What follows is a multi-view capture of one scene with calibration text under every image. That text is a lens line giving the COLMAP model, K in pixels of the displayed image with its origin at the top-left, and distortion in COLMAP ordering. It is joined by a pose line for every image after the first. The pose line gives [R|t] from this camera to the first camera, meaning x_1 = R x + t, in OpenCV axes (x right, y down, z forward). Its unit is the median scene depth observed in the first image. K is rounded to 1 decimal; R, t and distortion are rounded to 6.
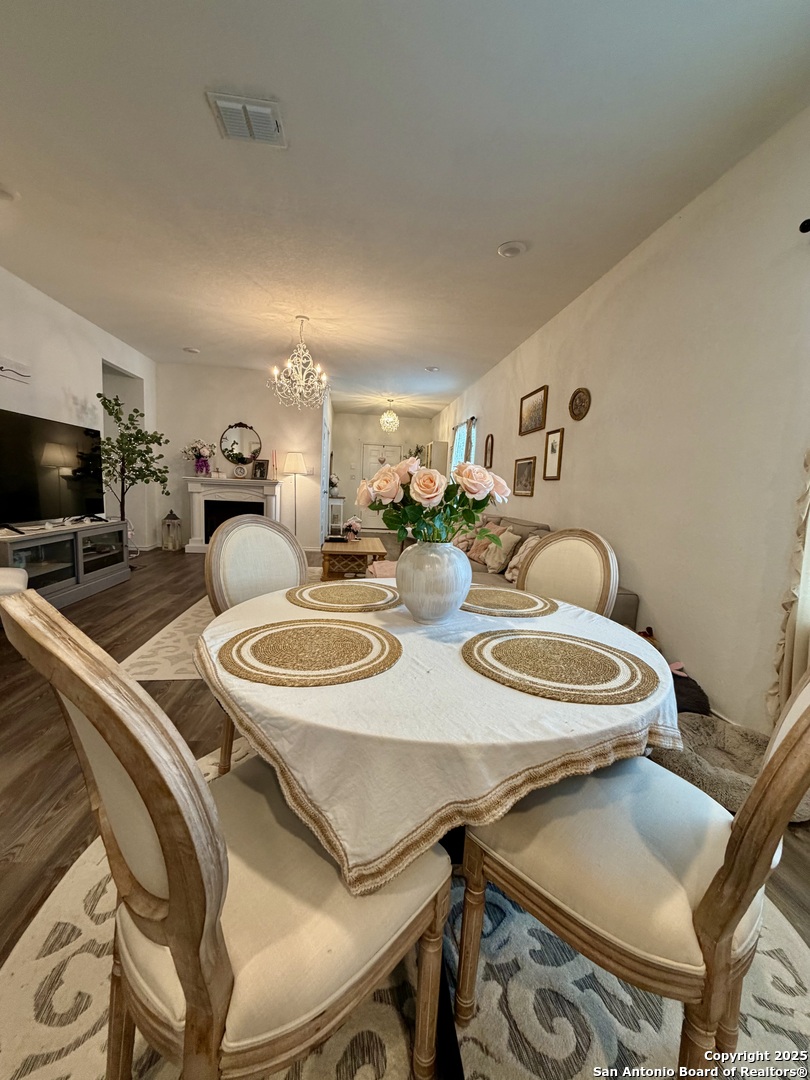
lens RADIAL K [[429.8, 0, 405.1], [0, 429.8, 535.6], [0, 0, 1]] dist [0.001034, -0.000082]
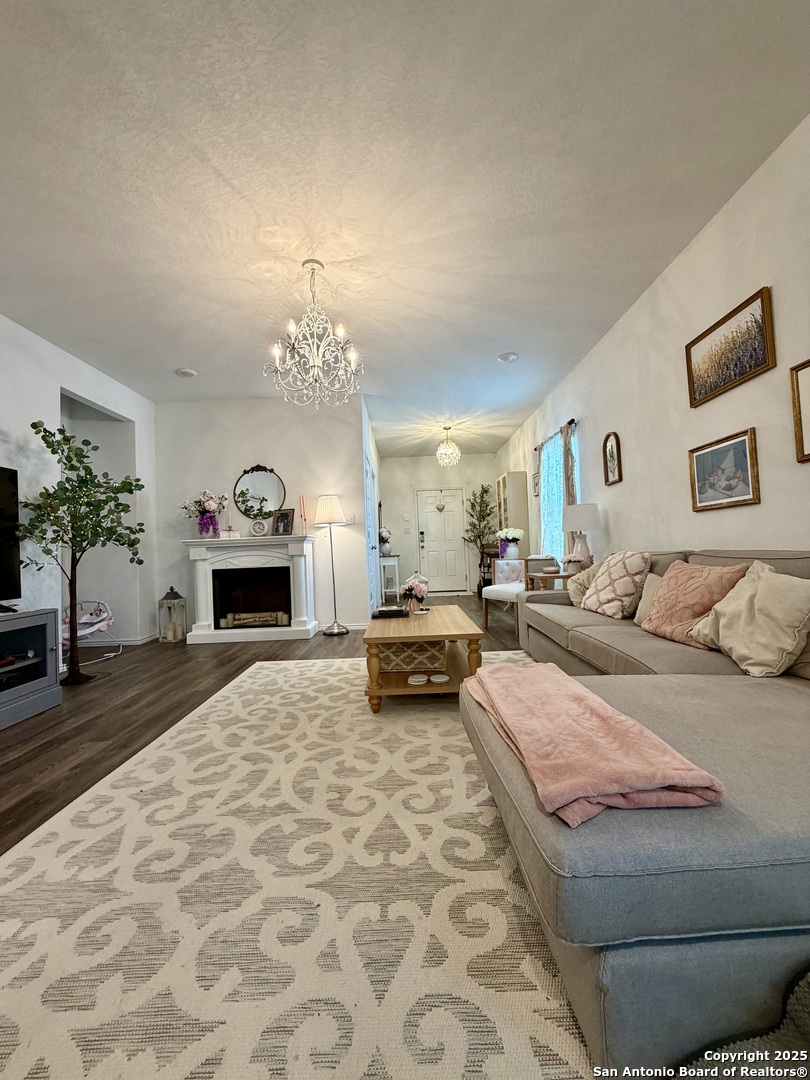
lens RADIAL K [[429.8, 0, 405.1], [0, 429.8, 535.6], [0, 0, 1]] dist [0.001034, -0.000082]
pose [[0.988479, -0.091564, -0.120519, -0.044755], [0.073022, 0.985960, -0.150166, -0.005090], [0.132577, 0.139635, 0.981288, 0.314326]]
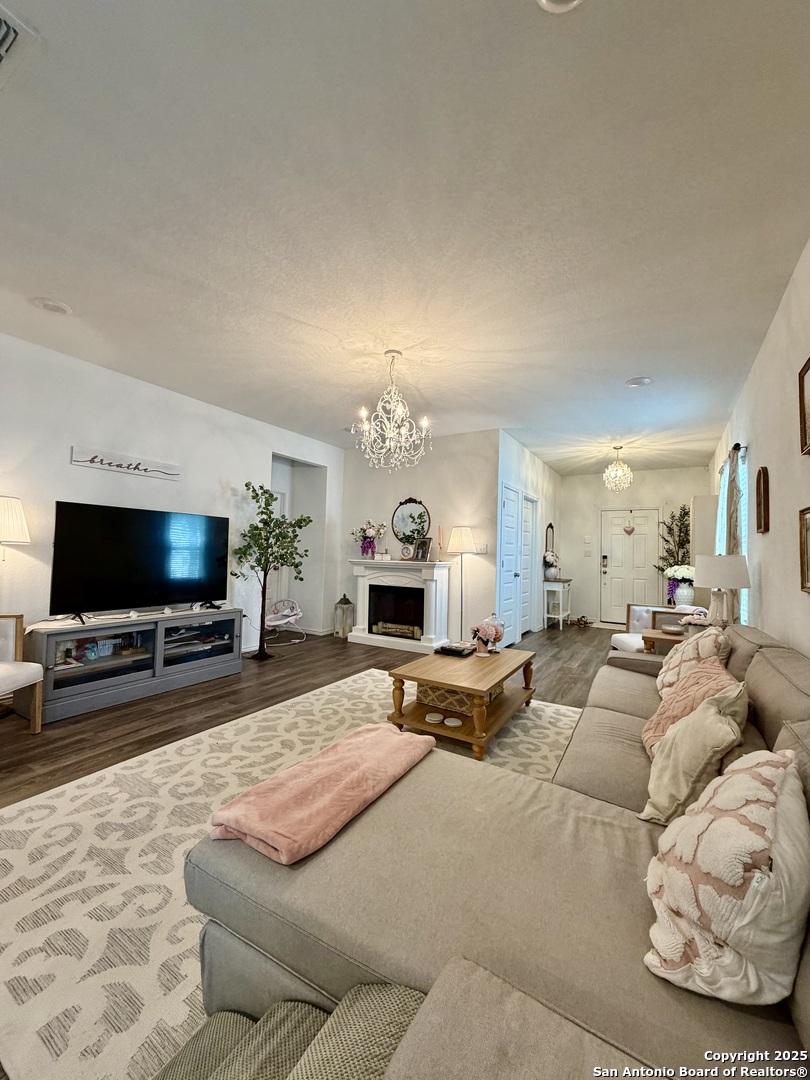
lens RADIAL K [[429.8, 0, 405.1], [0, 429.8, 535.6], [0, 0, 1]] dist [0.001034, -0.000082]
pose [[0.786914, -0.051608, -0.614900, 0.162210], [-0.058122, 0.985867, -0.157124, -0.046567], [0.614319, 0.159383, 0.772793, 0.329859]]
